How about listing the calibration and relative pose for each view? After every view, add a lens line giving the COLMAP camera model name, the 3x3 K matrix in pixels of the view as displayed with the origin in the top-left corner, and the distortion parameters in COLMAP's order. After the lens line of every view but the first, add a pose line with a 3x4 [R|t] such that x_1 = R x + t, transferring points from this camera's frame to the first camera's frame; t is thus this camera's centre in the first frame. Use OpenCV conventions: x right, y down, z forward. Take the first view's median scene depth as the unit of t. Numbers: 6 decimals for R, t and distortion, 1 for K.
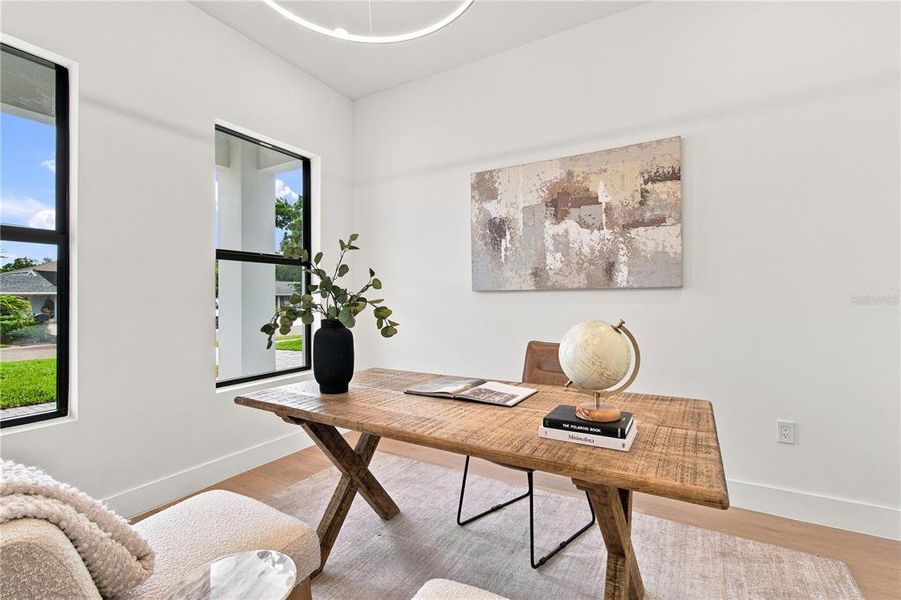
lens RADIAL K [[406.4, 0, 446.6], [0, 406.4, 302.0], [0, 0, 1]] dist [0.000290, -0.000137]
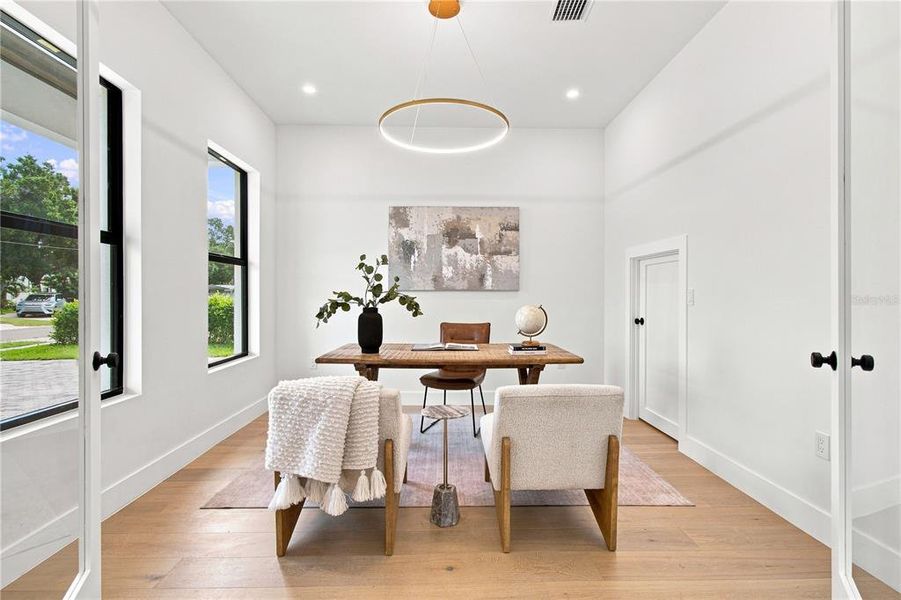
lens RADIAL K [[406.4, 0, 446.6], [0, 406.4, 302.0], [0, 0, 1]] dist [0.000290, -0.000137]
pose [[0.867707, 0.002064, 0.497072, -0.544094], [-0.002001, 0.999998, -0.000660, 0.016430], [-0.497072, -0.000422, 0.867709, -0.369417]]
